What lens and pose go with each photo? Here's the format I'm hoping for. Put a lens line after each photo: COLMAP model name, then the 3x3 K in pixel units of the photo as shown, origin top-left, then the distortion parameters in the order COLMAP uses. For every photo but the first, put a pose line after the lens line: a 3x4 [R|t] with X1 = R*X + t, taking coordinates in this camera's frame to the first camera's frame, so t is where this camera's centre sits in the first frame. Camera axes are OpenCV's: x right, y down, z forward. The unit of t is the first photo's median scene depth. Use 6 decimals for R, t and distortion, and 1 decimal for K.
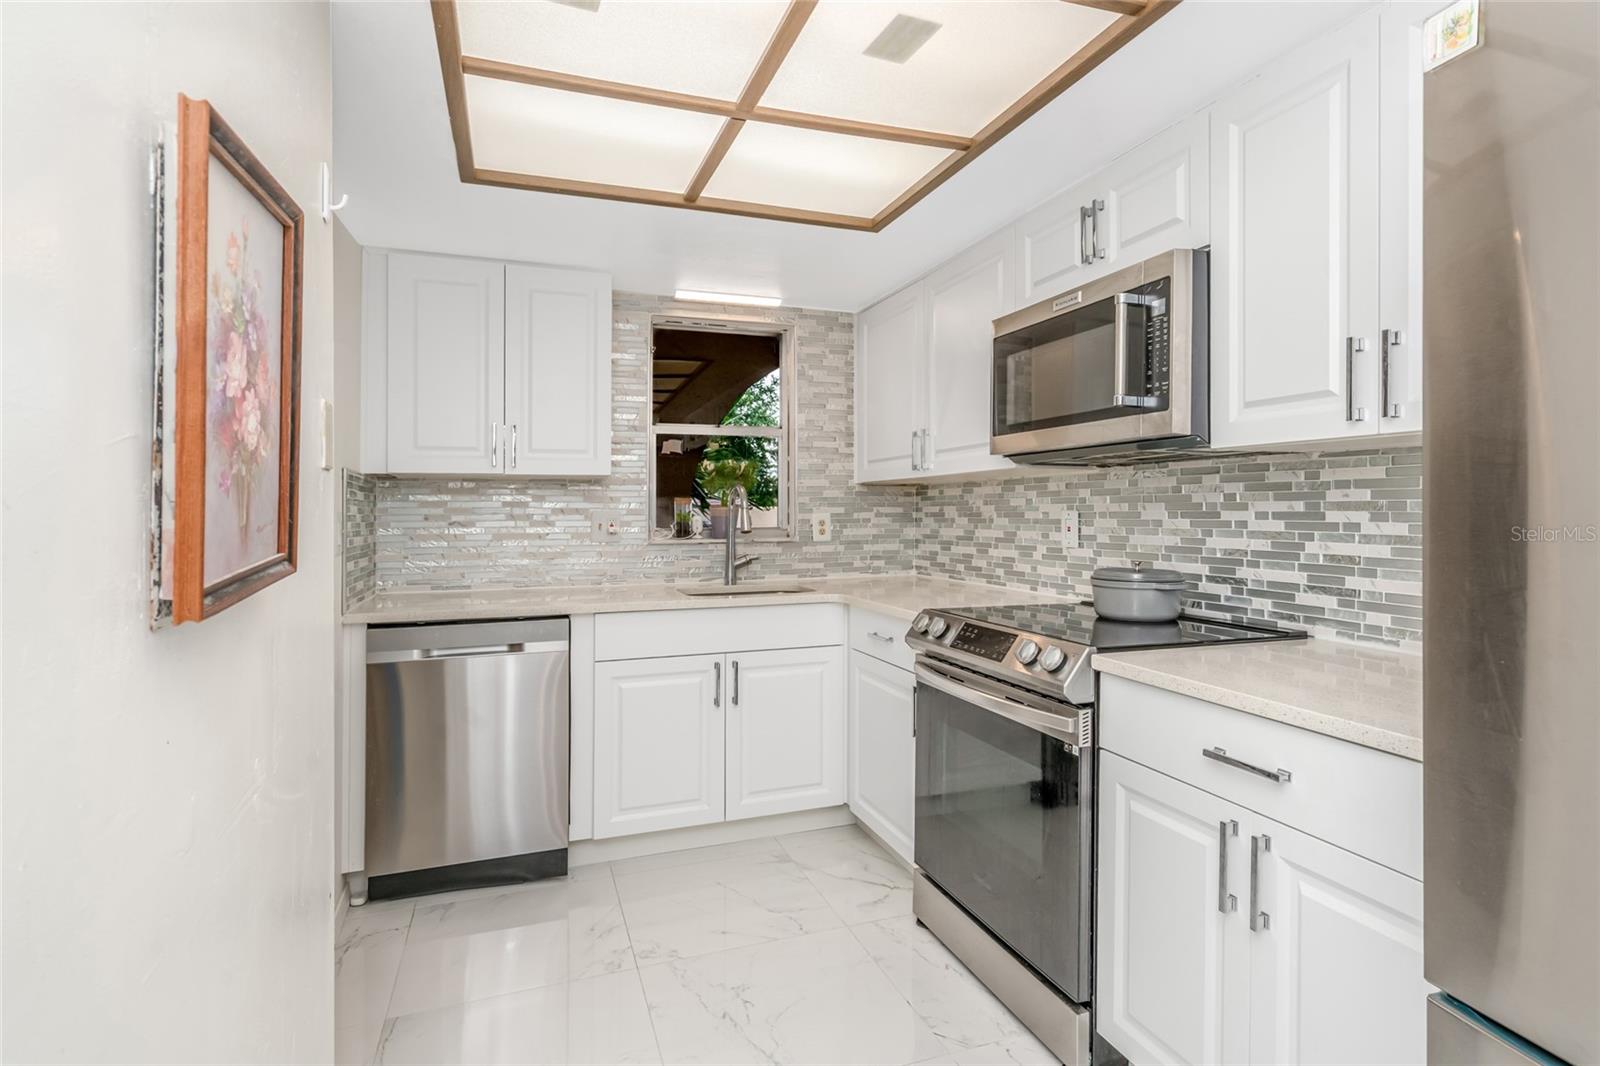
lens RADIAL K [[828.3, 0, 829.6], [0, 828.3, 512.2], [0, 0, 1]] dist [-0.003615, -0.000035]
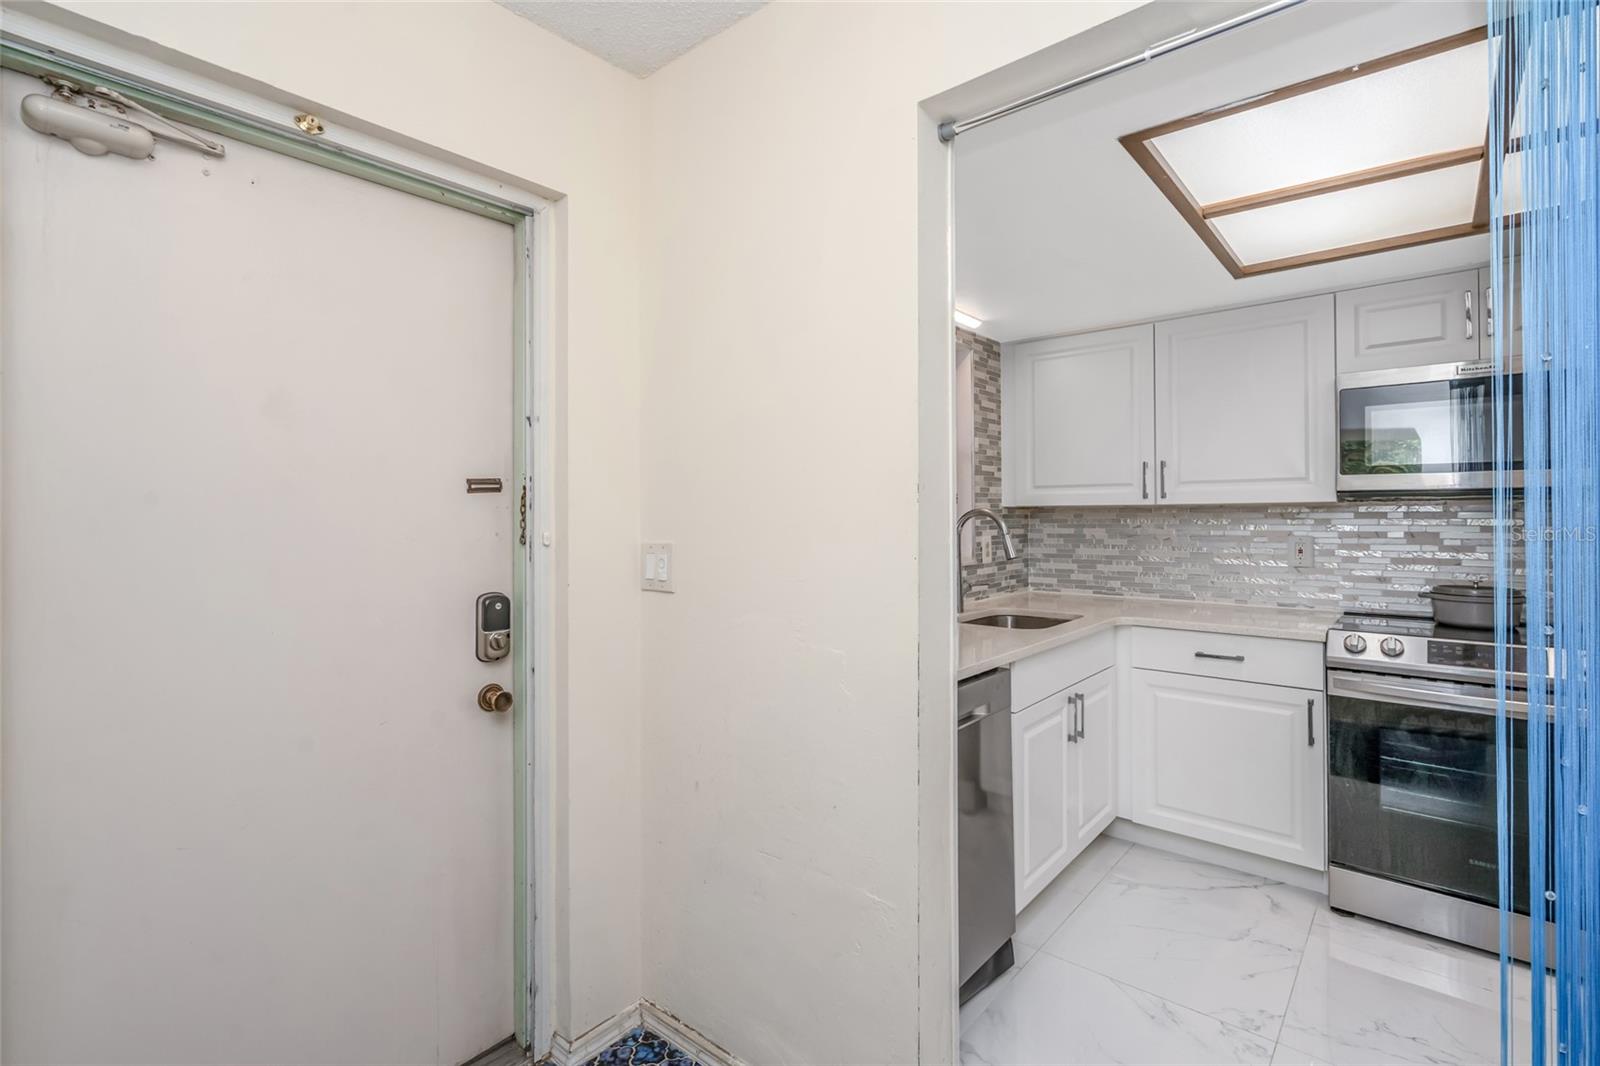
lens RADIAL K [[736.6, 0, 799.3], [0, 736.6, 519.5], [0, 0, 1]] dist [0.003848, 0.000421]
pose [[0.873864, -0.003867, 0.486156, -0.650343], [0.001383, 0.999984, 0.005469, -0.024262], [-0.486169, -0.004107, 0.873855, 0.317152]]
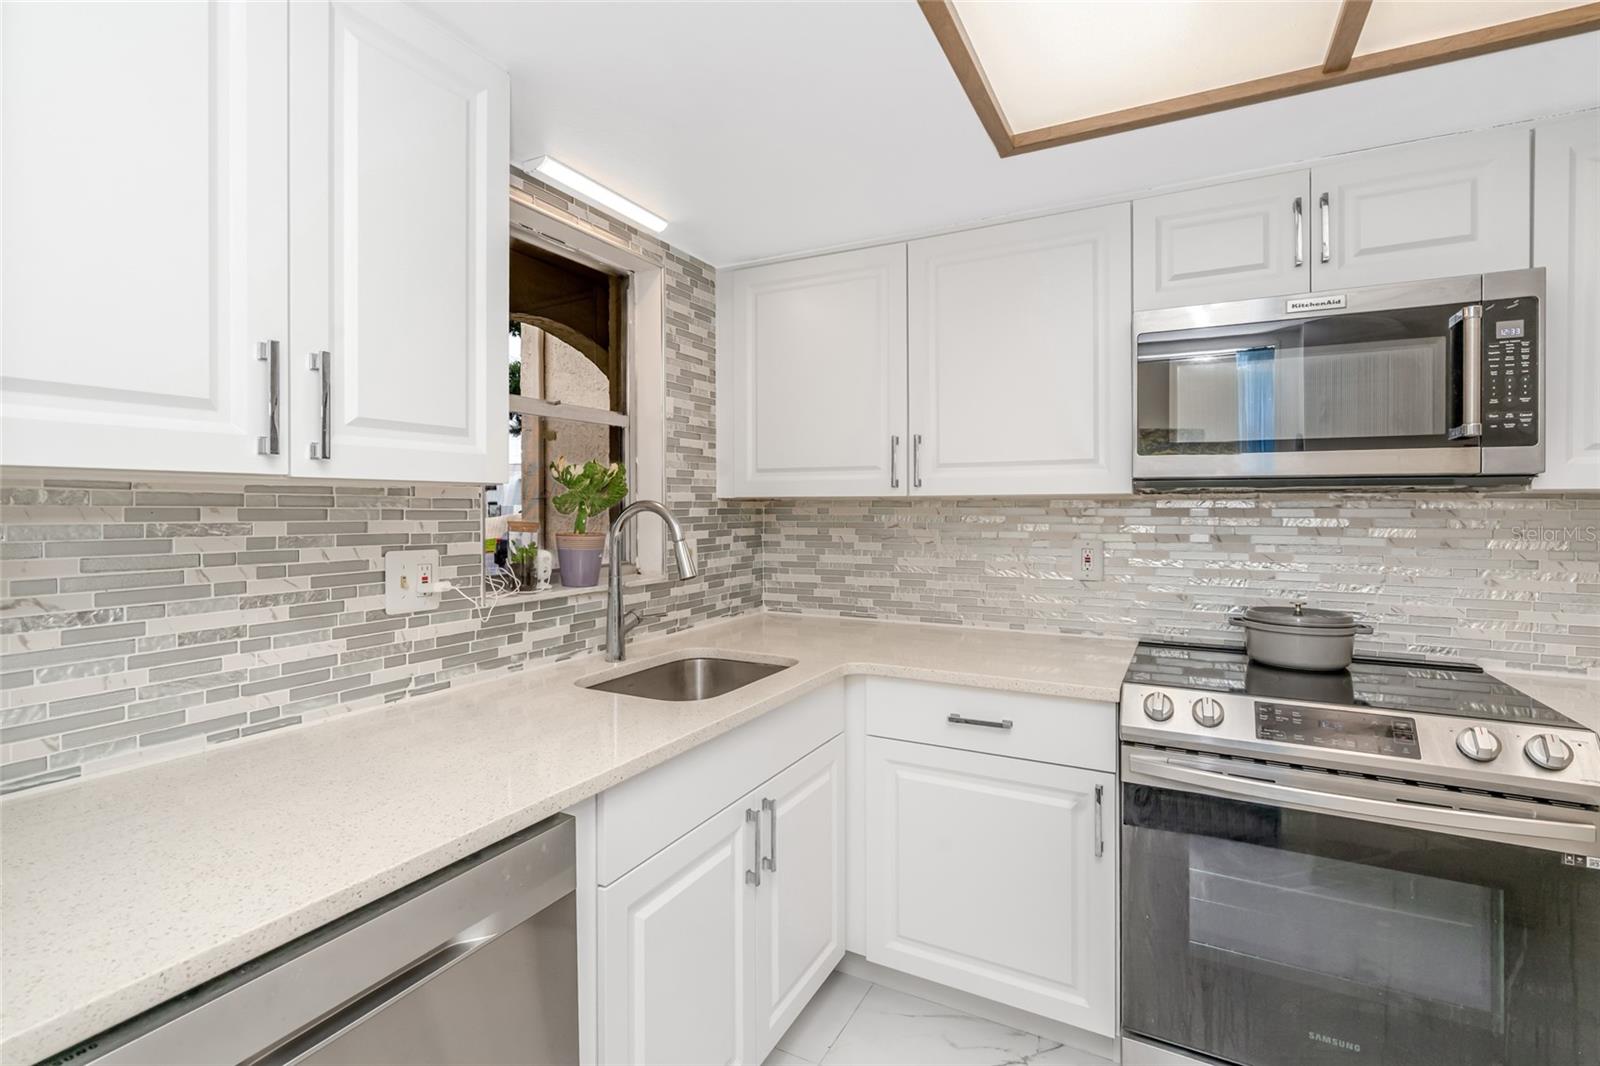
lens RADIAL K [[736.6, 0, 797.4], [0, 736.6, 516.0], [0, 0, 1]] dist [0.003848, 0.000421]
pose [[0.748088, -0.005809, 0.663574, -0.358767], [-0.002923, 0.999923, 0.012049, -0.026967], [-0.663593, -0.010954, 0.748014, 0.461616]]
